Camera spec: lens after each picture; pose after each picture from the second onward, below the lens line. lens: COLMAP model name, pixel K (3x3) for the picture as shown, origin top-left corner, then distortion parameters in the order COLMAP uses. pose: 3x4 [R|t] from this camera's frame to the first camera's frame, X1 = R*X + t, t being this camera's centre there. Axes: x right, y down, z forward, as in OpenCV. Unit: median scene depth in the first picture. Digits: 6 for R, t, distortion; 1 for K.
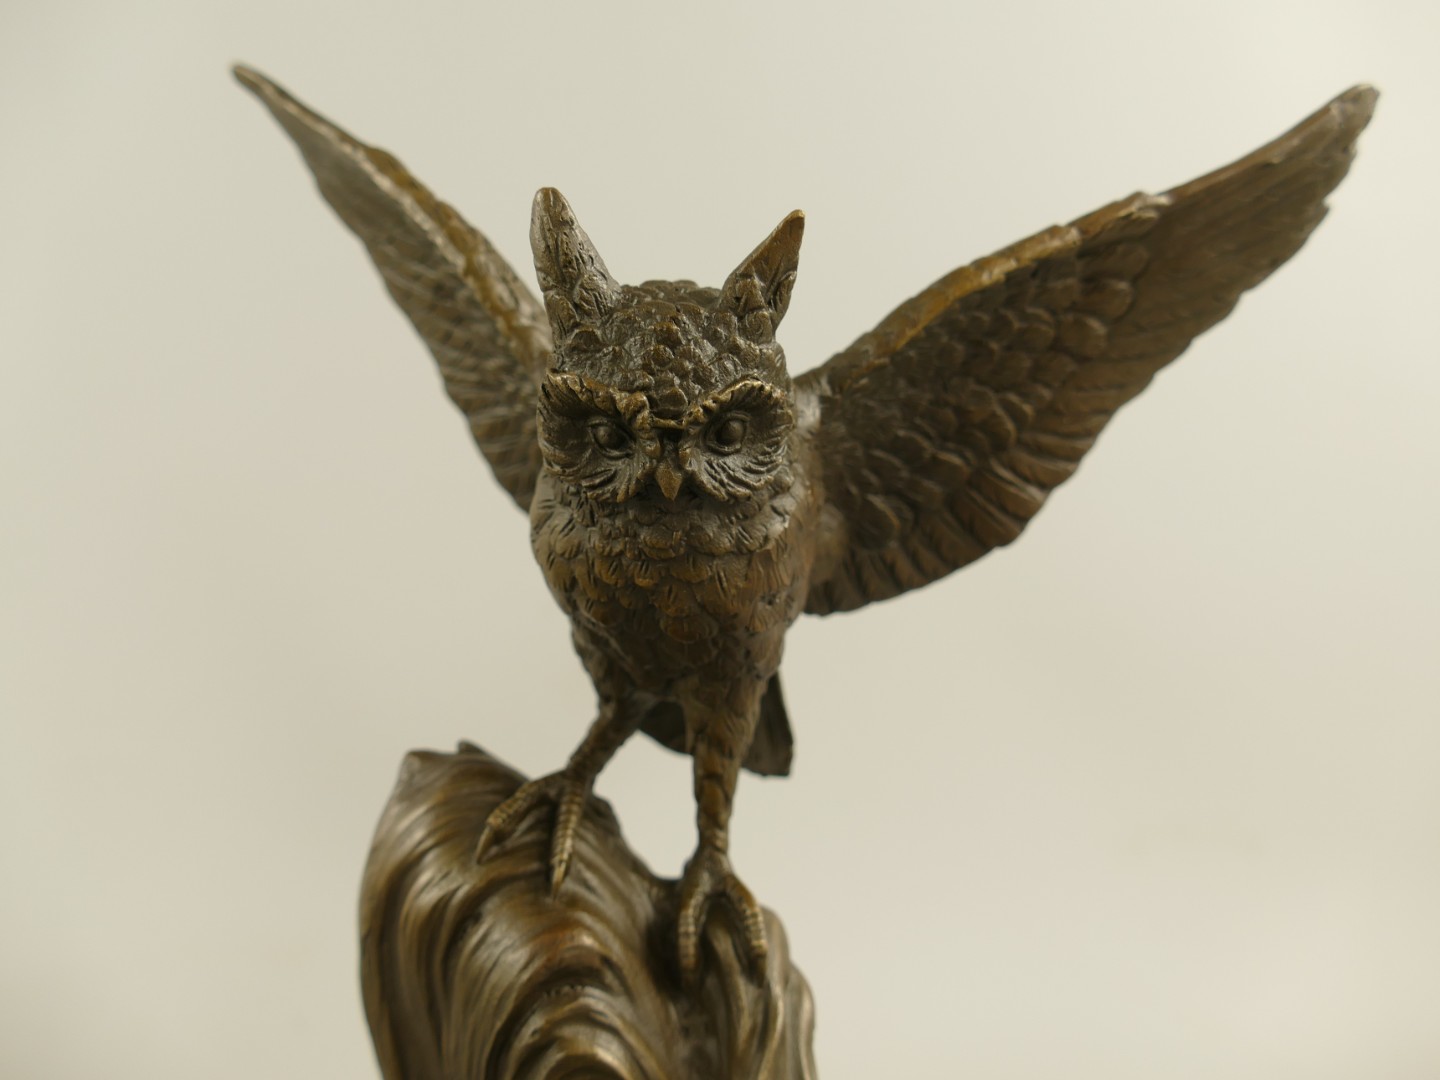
lens RADIAL K [[1138.9, 0, 721.3], [0, 1138.9, 542.0], [0, 0, 1]] dist [-0.016742, 0.011903]
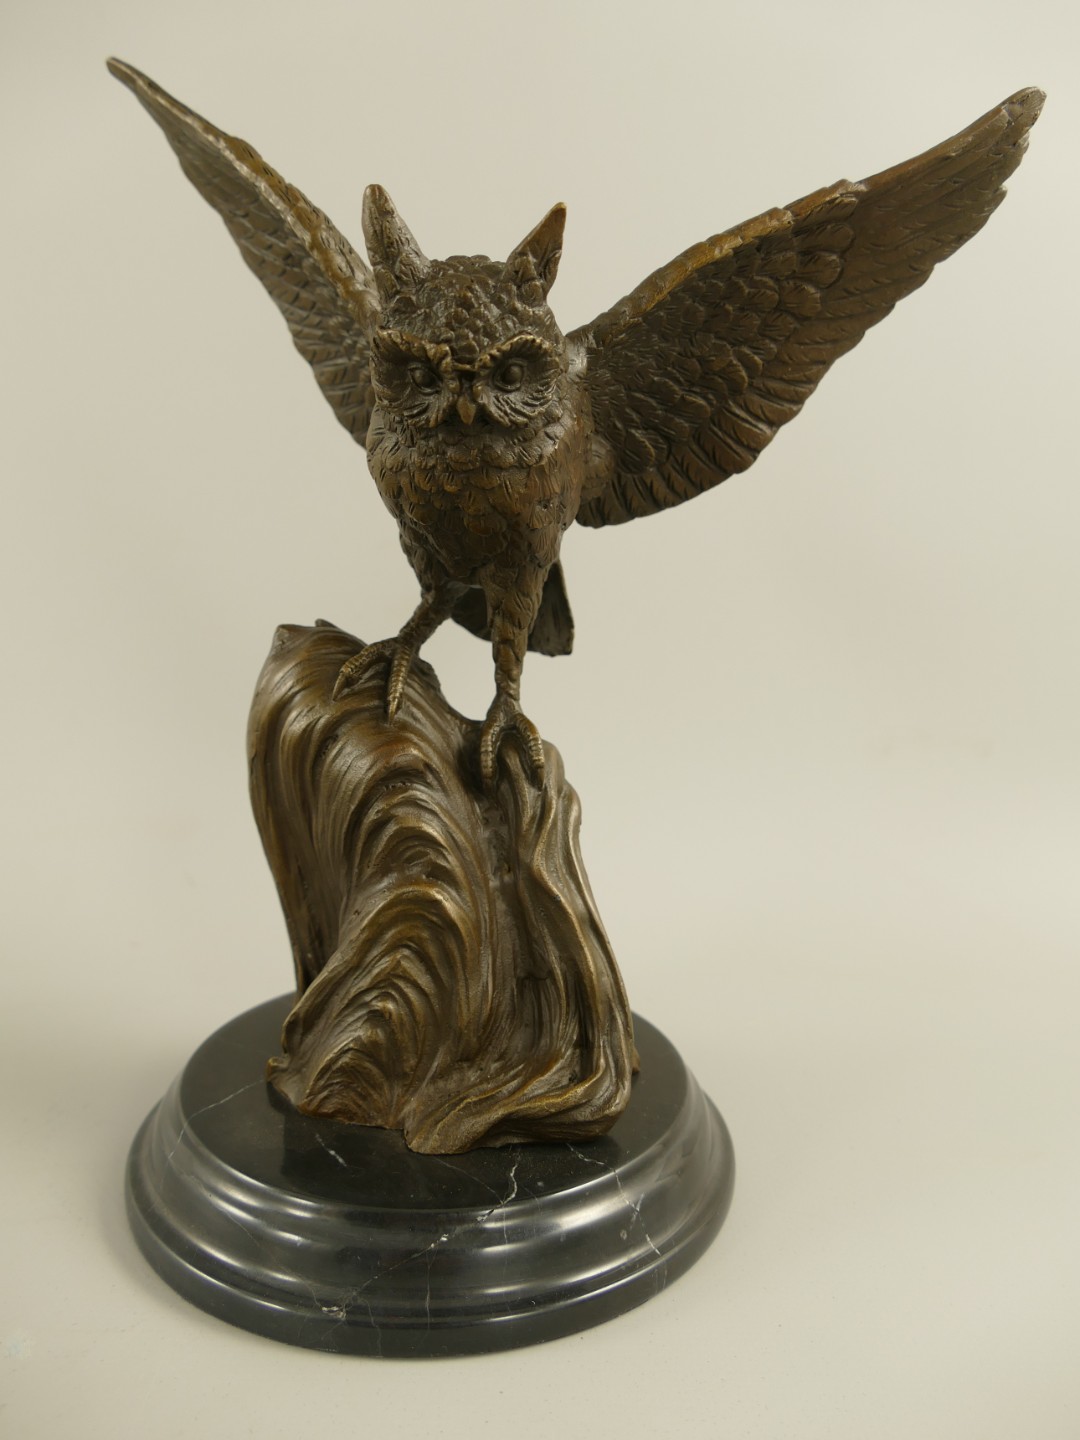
lens RADIAL K [[1138.9, 0, 545.4], [0, 1138.9, 712.6], [0, 0, 1]] dist [-0.016742, 0.011903]
pose [[0.999898, 0.006789, -0.012604, 0.056252], [-0.004457, 0.984267, 0.176631, 0.050629], [0.013605, -0.176557, 0.984196, -0.339661]]
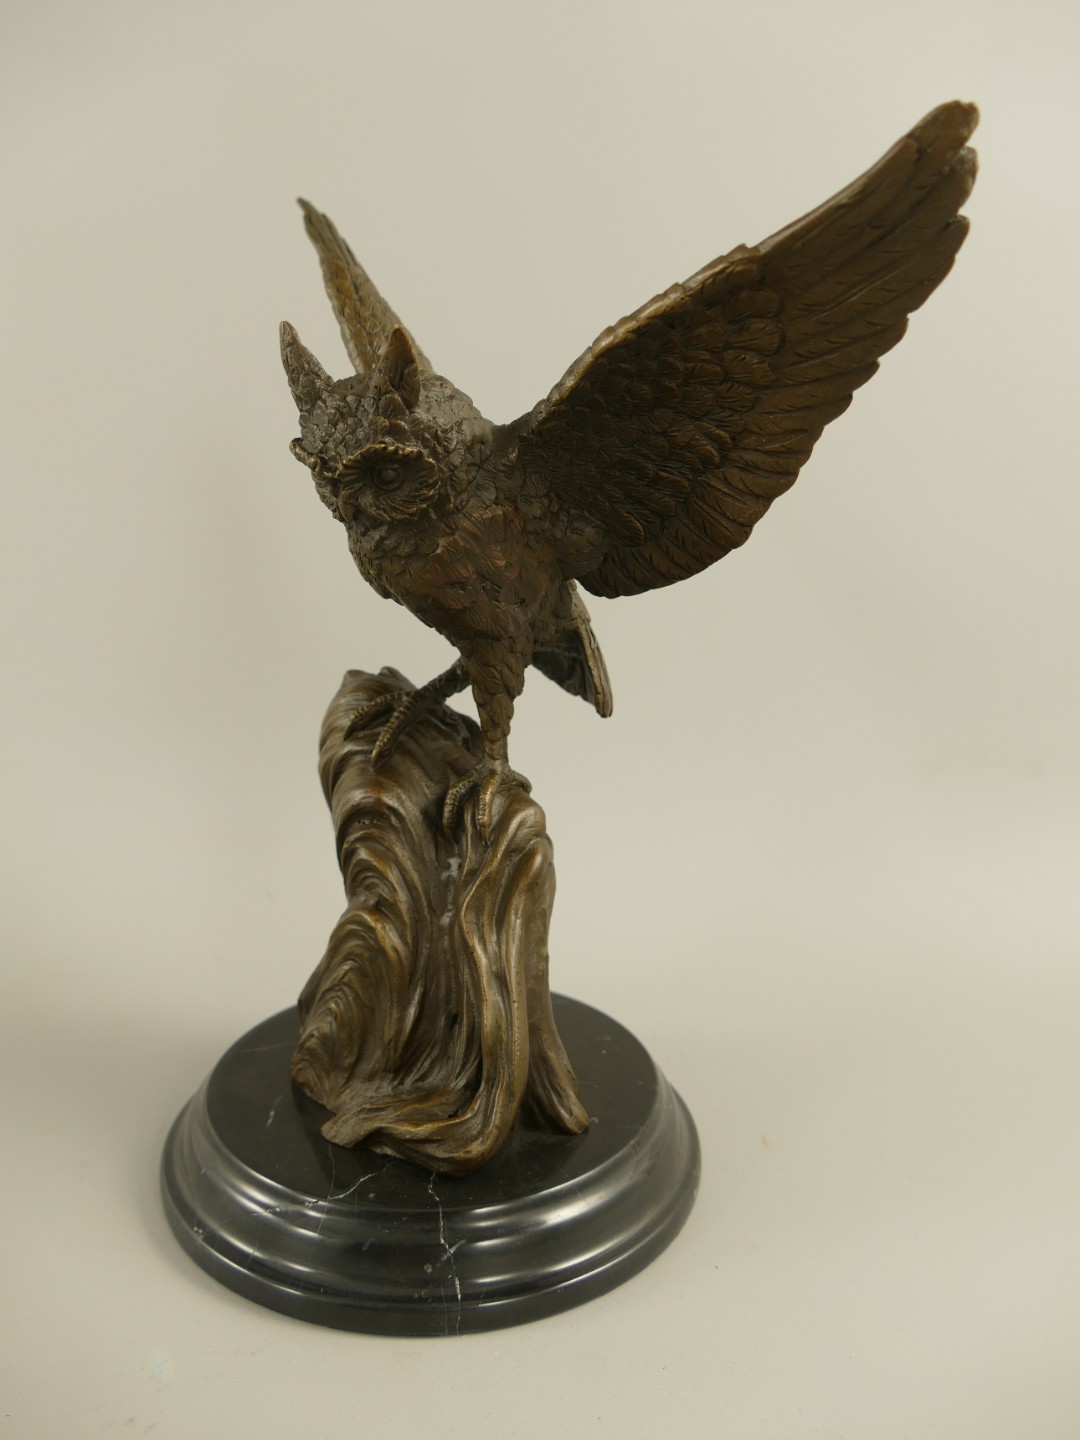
lens RADIAL K [[1138.9, 0, 543.3], [0, 1138.9, 712.8], [0, 0, 1]] dist [-0.016742, 0.011903]
pose [[0.808141, 0.112694, -0.578107, 0.901636], [0.007417, 0.979500, 0.201309, -0.076445], [0.588942, -0.166974, 0.790739, -0.102283]]
